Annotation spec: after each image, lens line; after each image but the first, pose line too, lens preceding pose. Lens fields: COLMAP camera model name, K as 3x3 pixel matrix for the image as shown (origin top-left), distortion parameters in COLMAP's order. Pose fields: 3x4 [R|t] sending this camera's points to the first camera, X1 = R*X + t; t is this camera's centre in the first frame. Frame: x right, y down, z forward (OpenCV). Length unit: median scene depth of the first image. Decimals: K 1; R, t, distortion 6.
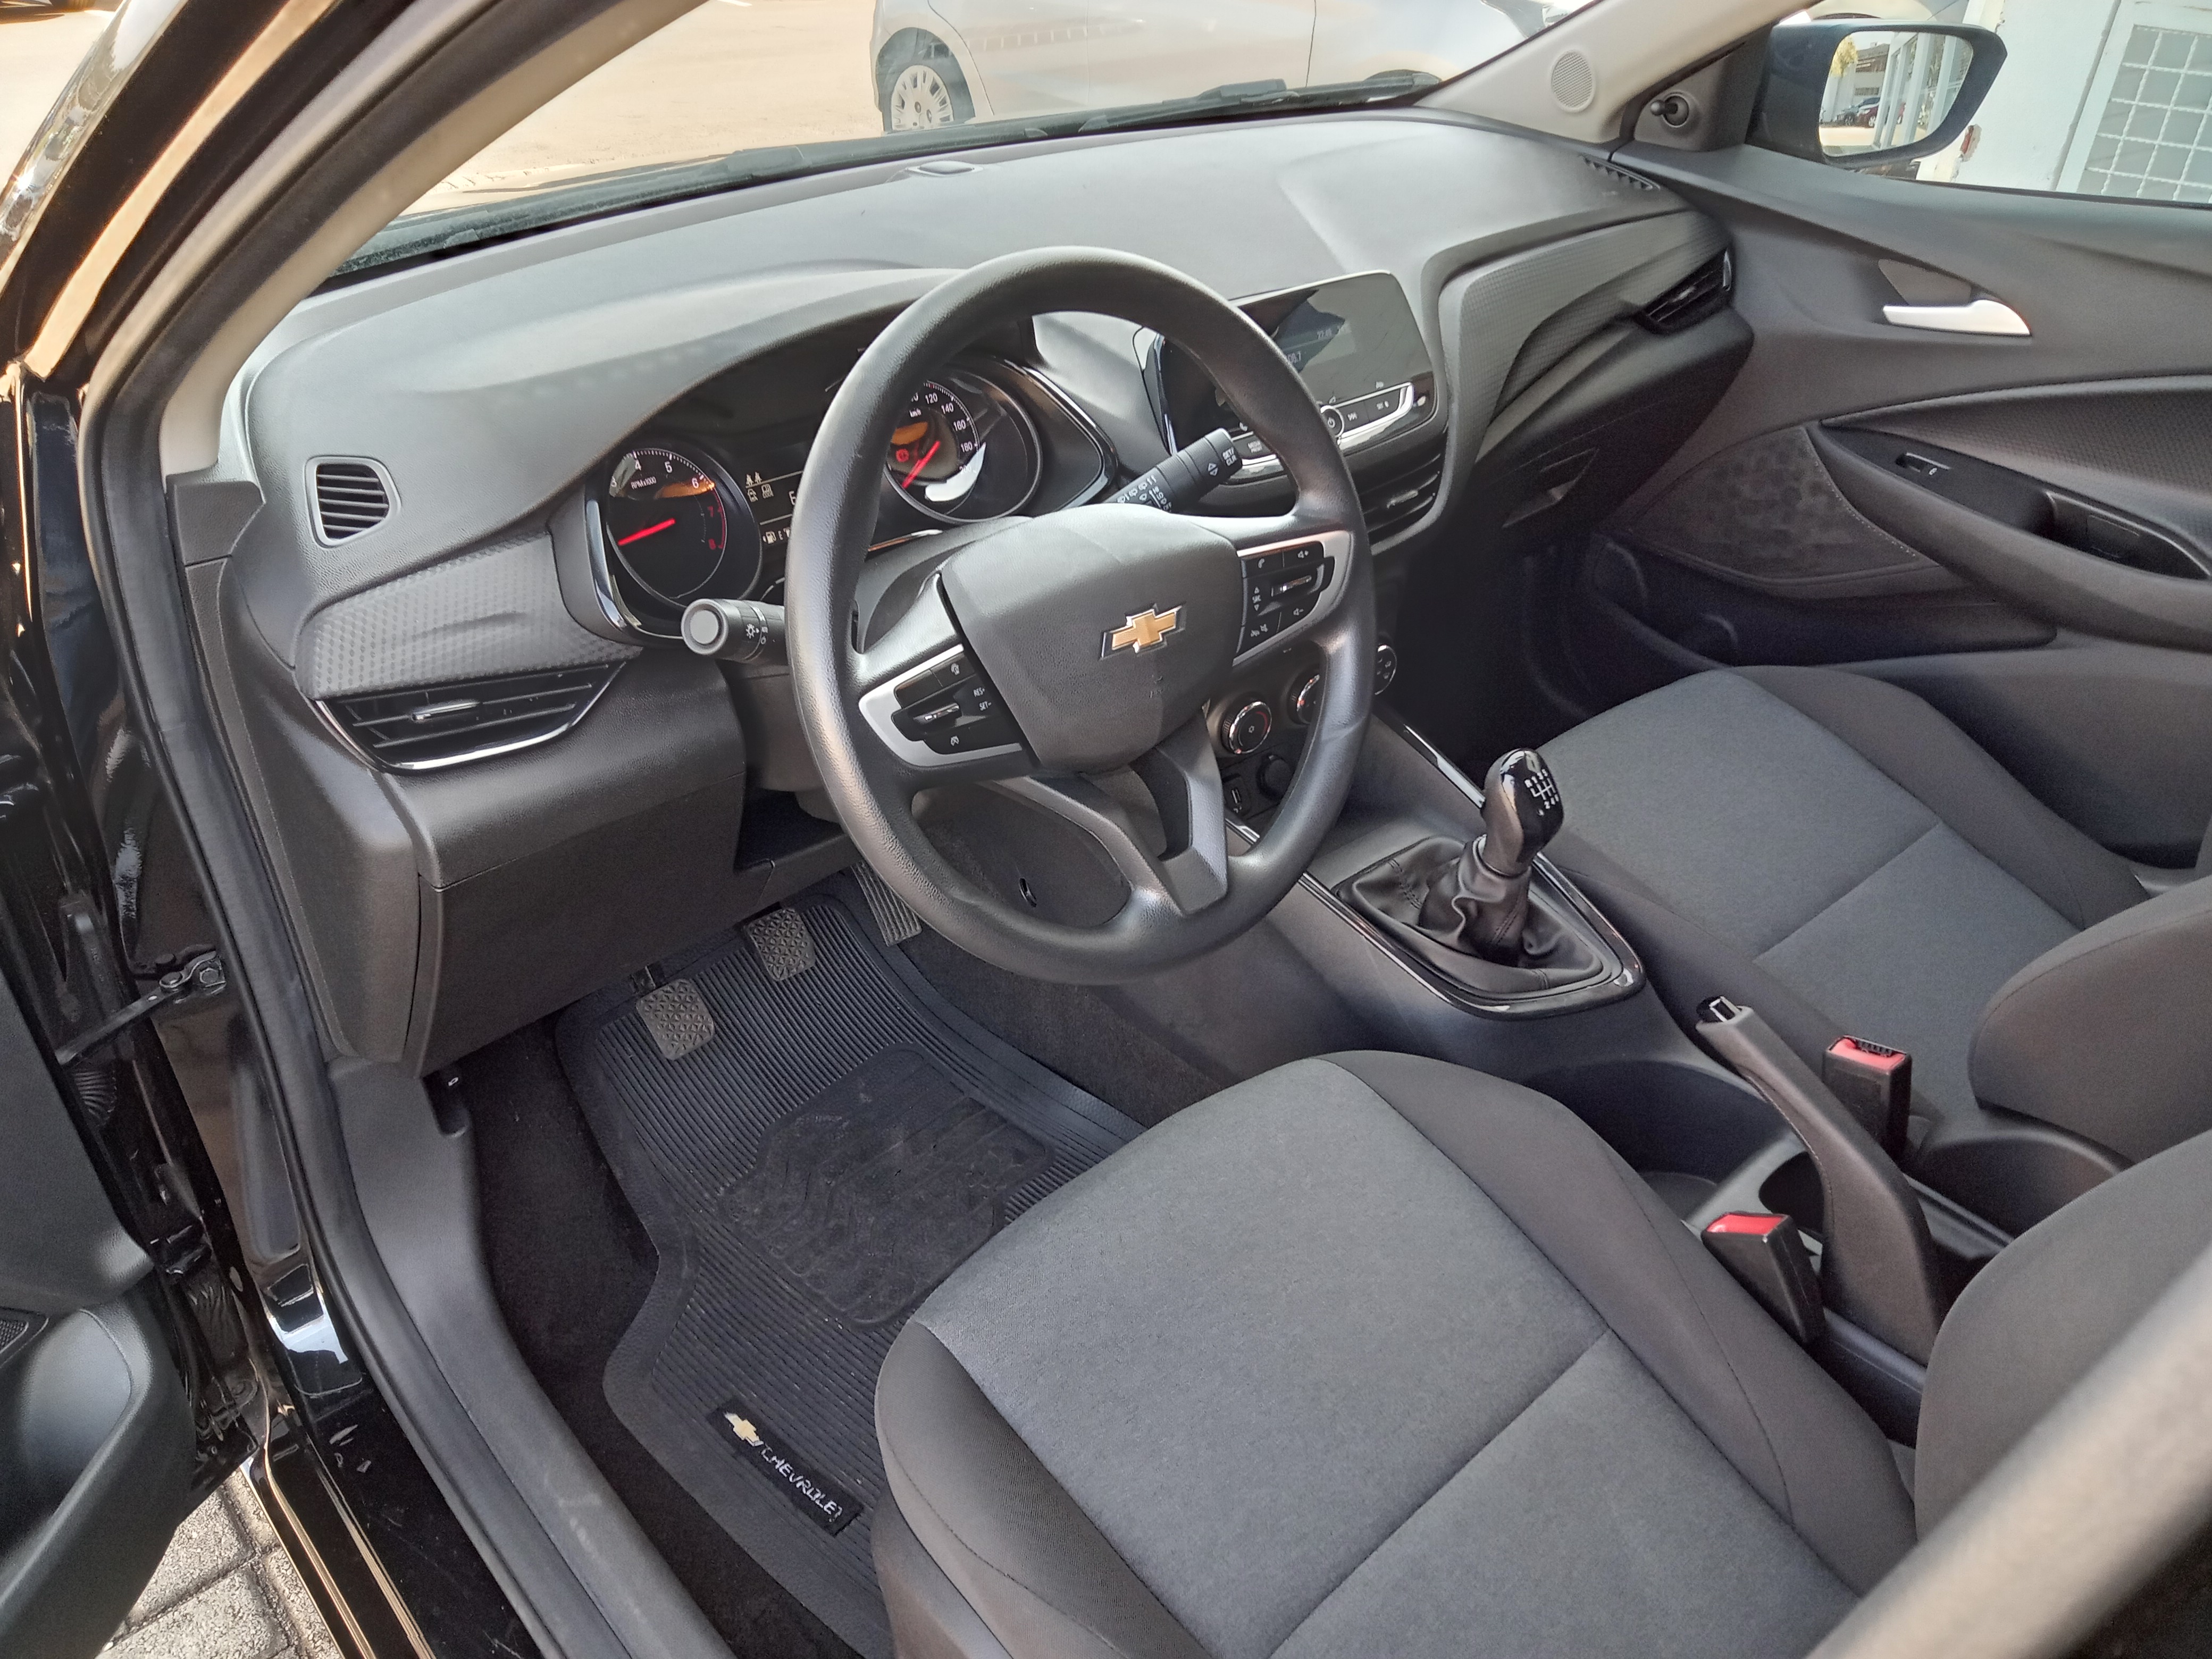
lens RADIAL K [[1623.0, 0, 1106.0], [0, 1623.0, 829.5], [0, 0, 1]] dist [0.111040, -0.168729]
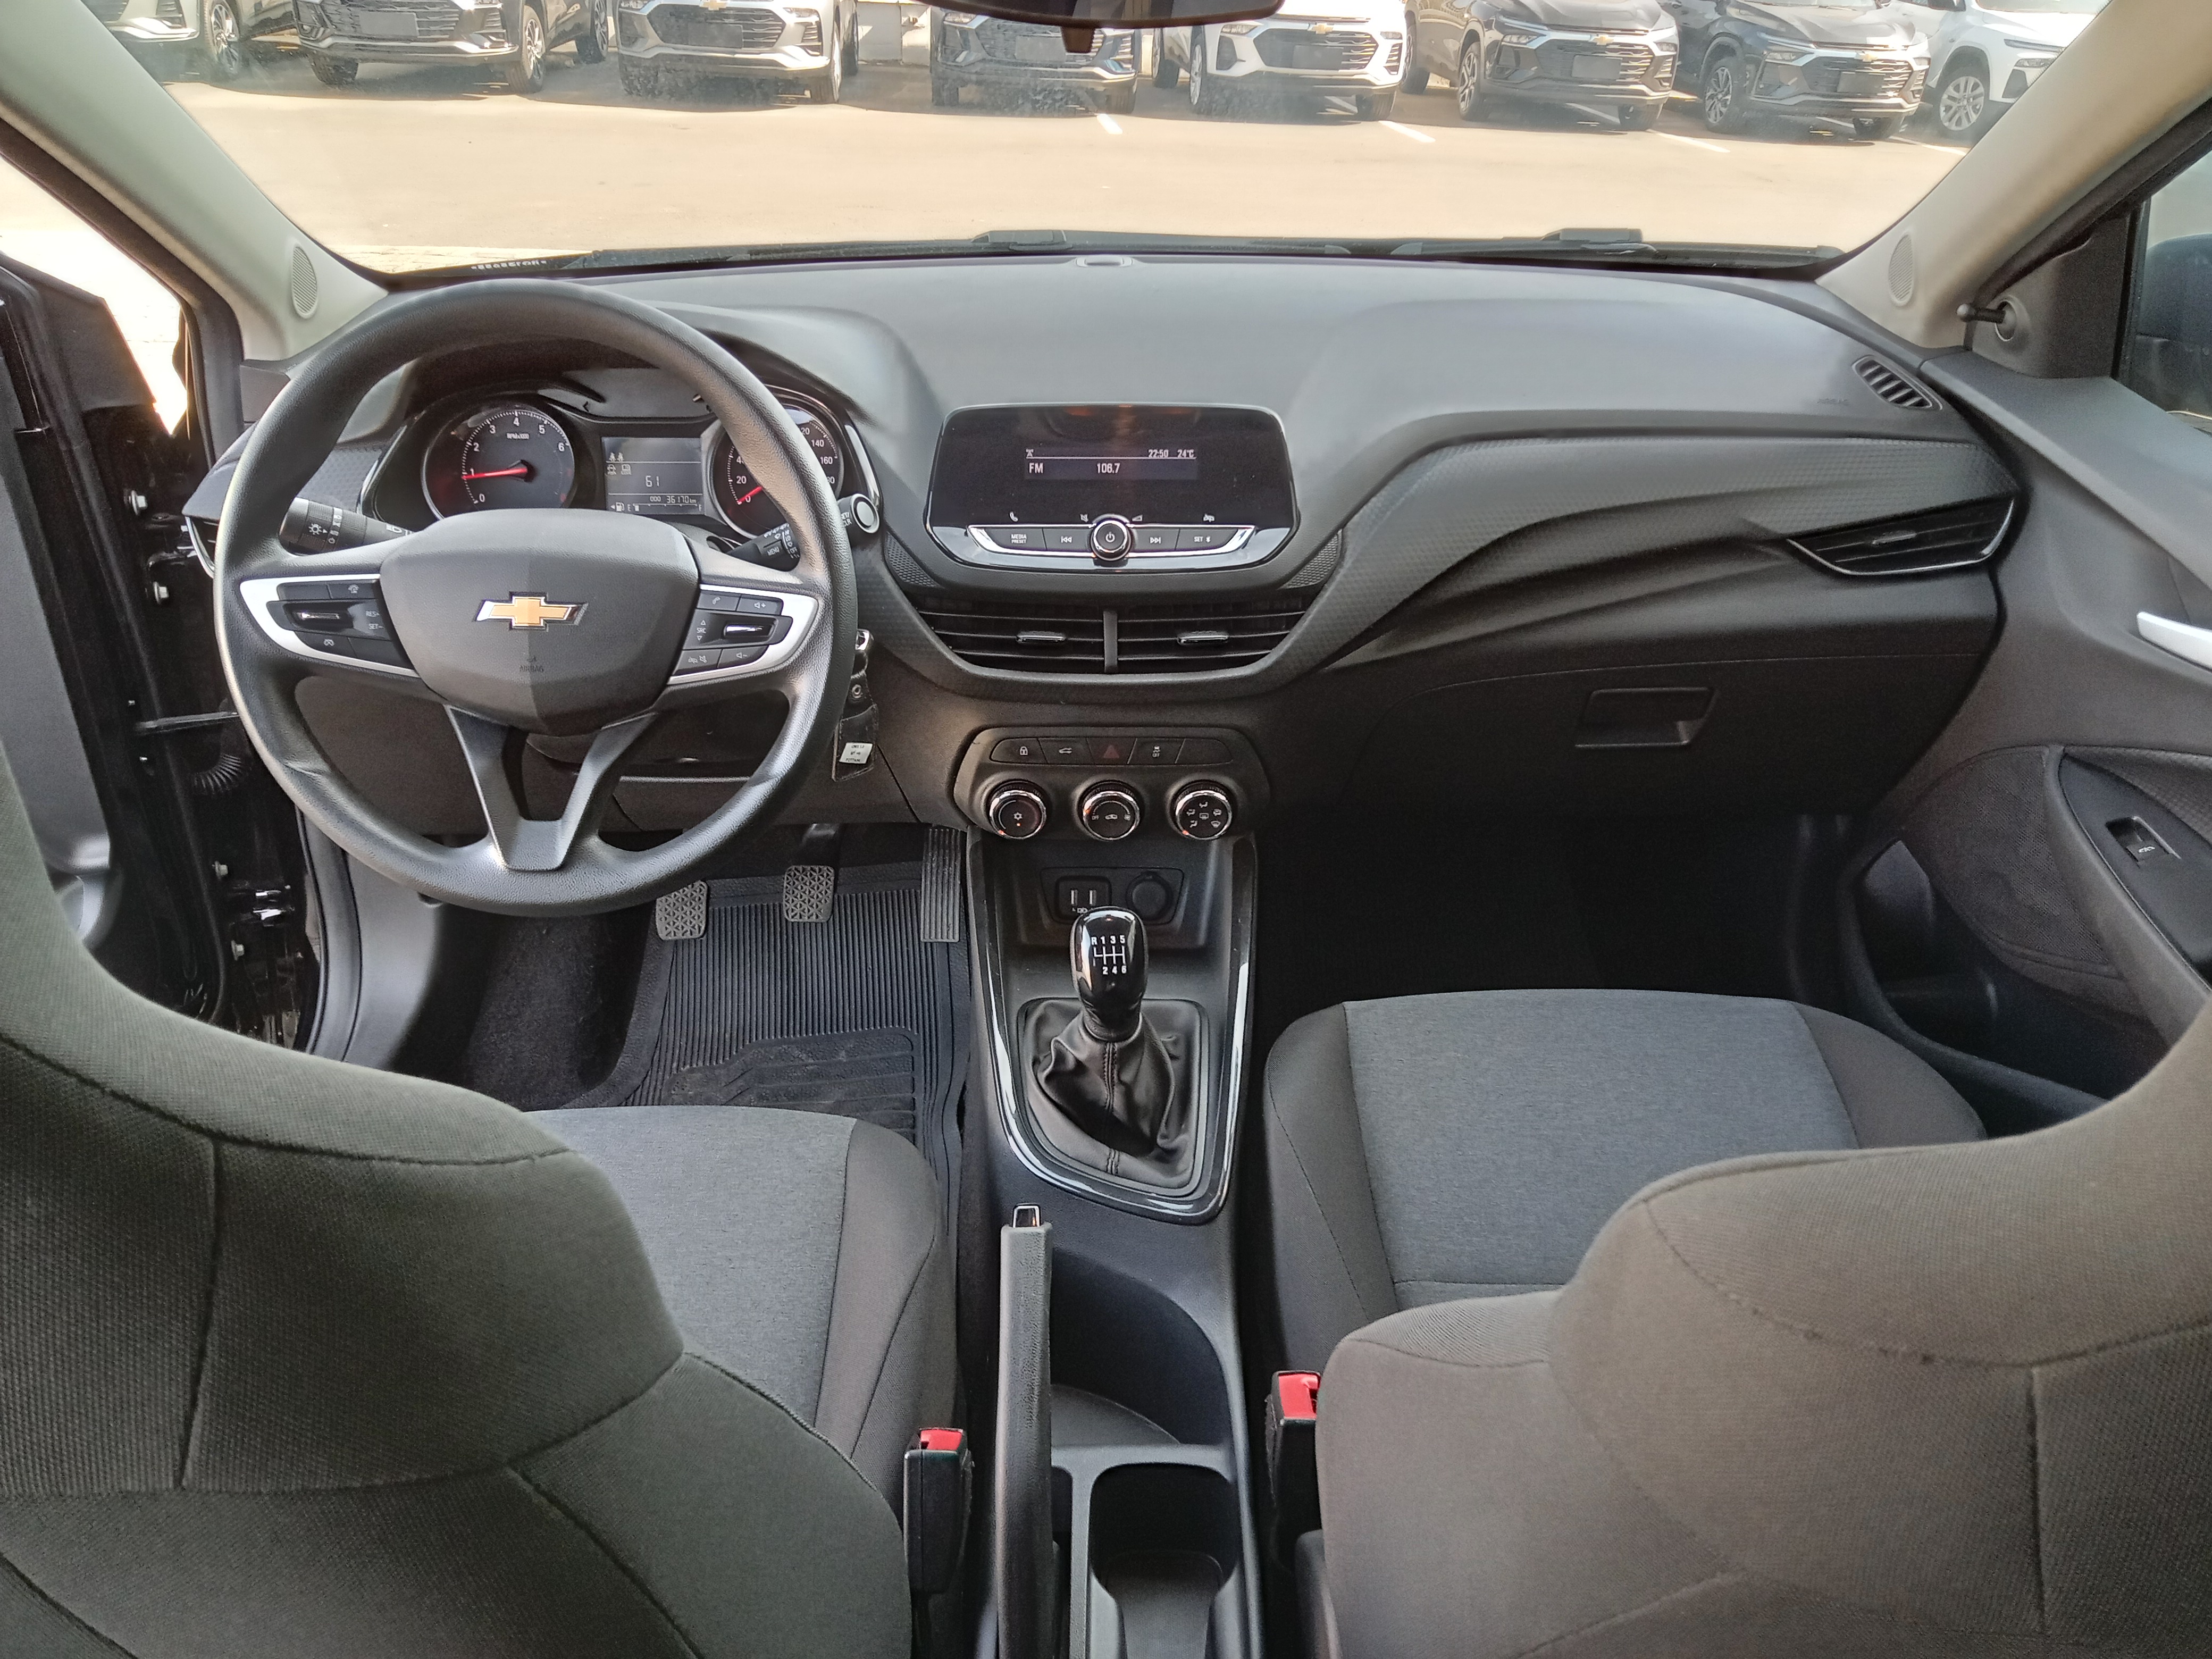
lens RADIAL K [[1623.0, 0, 1106.0], [0, 1623.0, 829.5], [0, 0, 1]] dist [0.111040, -0.168729]
pose [[0.754729, 0.323142, -0.570931, 0.595877], [-0.357779, 0.932205, 0.054663, -0.108271], [0.549889, 0.163012, 0.819176, 0.175532]]
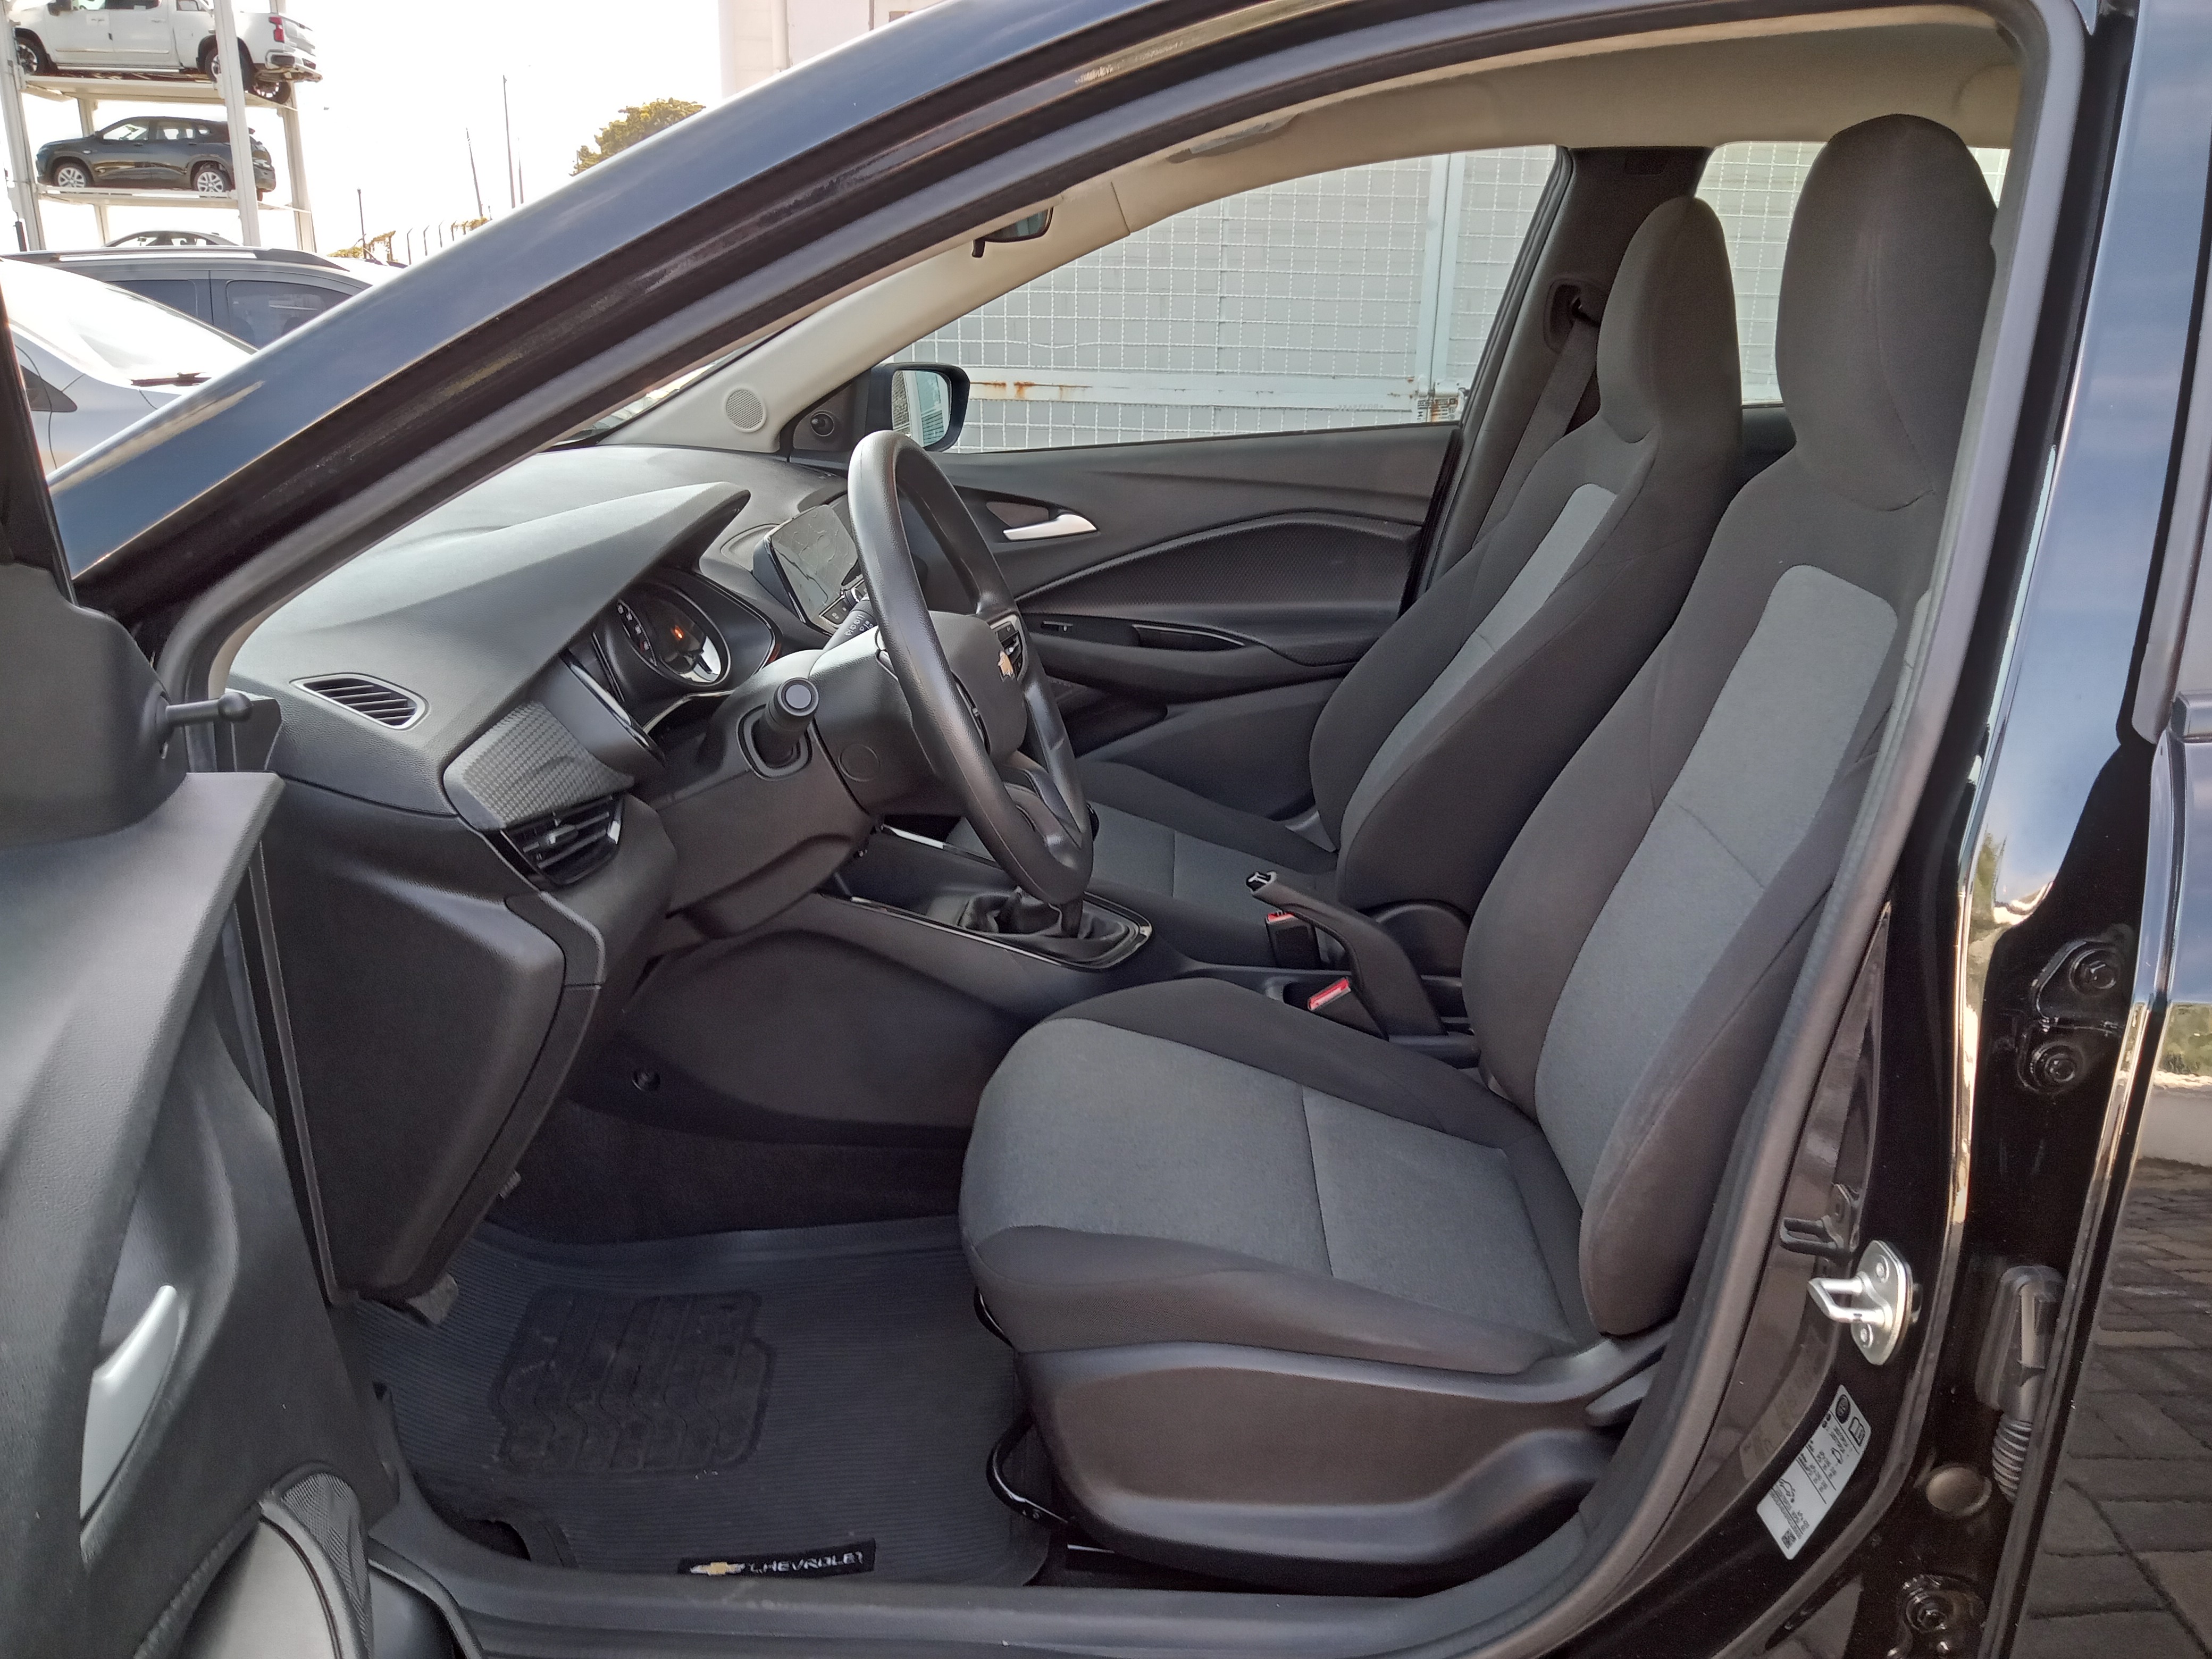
lens RADIAL K [[1623.0, 0, 1106.0], [0, 1623.0, 829.5], [0, 0, 1]] dist [0.111040, -0.168729]
pose [[0.703963, -0.231805, 0.671343, -0.536889], [0.390164, 0.916055, -0.092821, 0.108522], [-0.593471, 0.327276, 0.735311, -0.053381]]
